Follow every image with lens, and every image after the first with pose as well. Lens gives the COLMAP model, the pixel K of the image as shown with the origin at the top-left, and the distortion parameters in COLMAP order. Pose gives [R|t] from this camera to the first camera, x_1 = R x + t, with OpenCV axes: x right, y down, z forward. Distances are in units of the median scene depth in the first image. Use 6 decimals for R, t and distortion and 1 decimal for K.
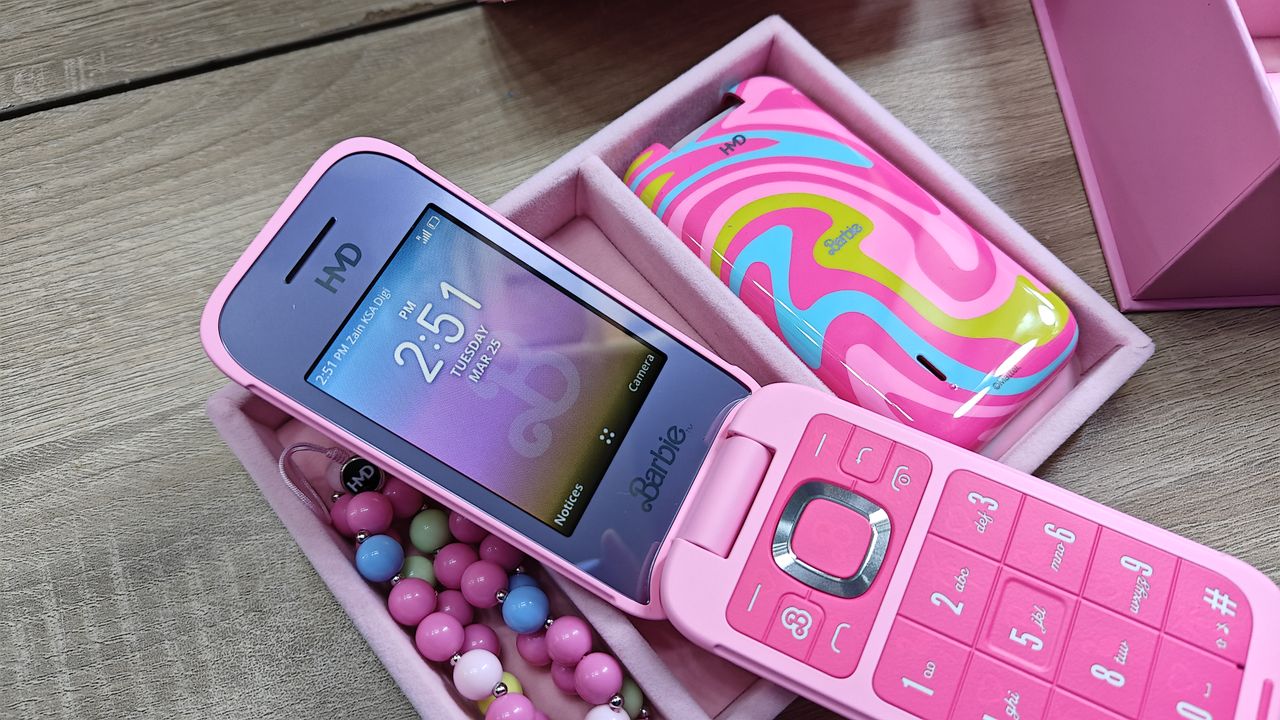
lens RADIAL K [[918.8, 0, 639.1], [0, 918.8, 351.8], [0, 0, 1]] dist [-0.037218, 0.019415]
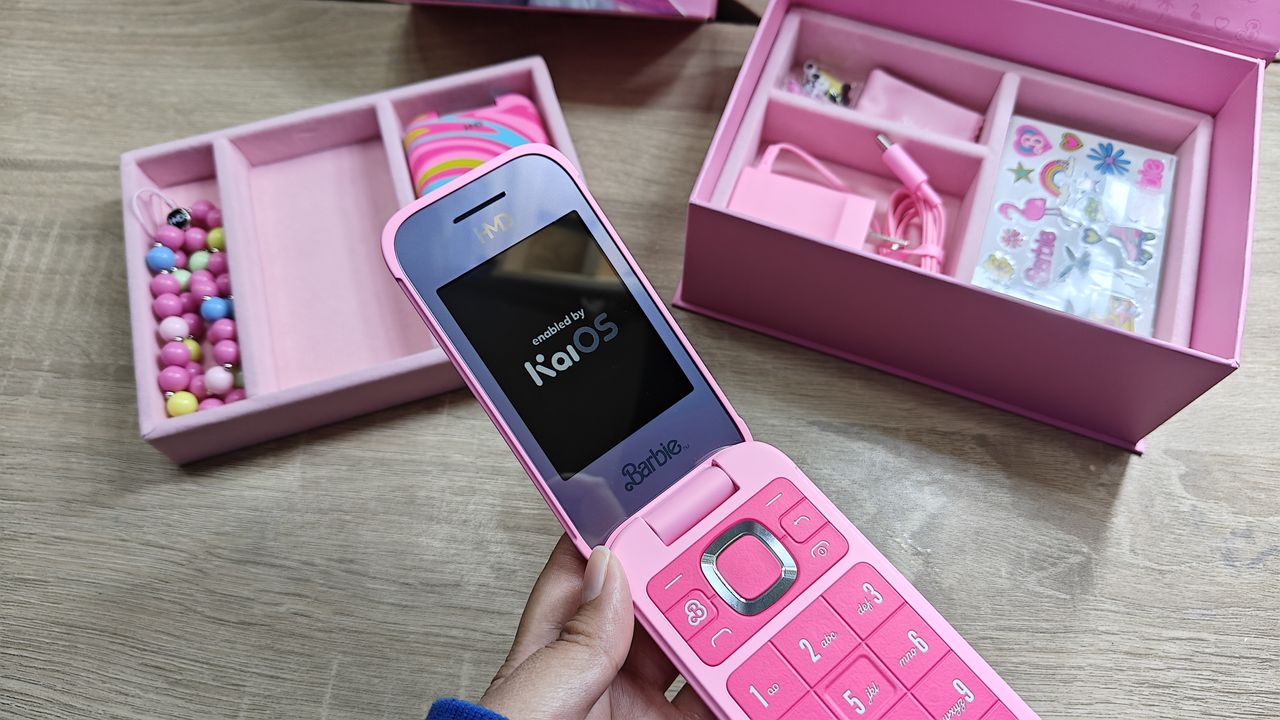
lens RADIAL K [[918.8, 0, 644.8], [0, 918.8, 365.1], [0, 0, 1]] dist [-0.037218, 0.019415]
pose [[0.921671, 0.347727, -0.172071, 0.741407], [-0.355829, 0.934383, -0.017709, 0.086729], [0.154622, 0.077549, 0.984925, -0.458849]]
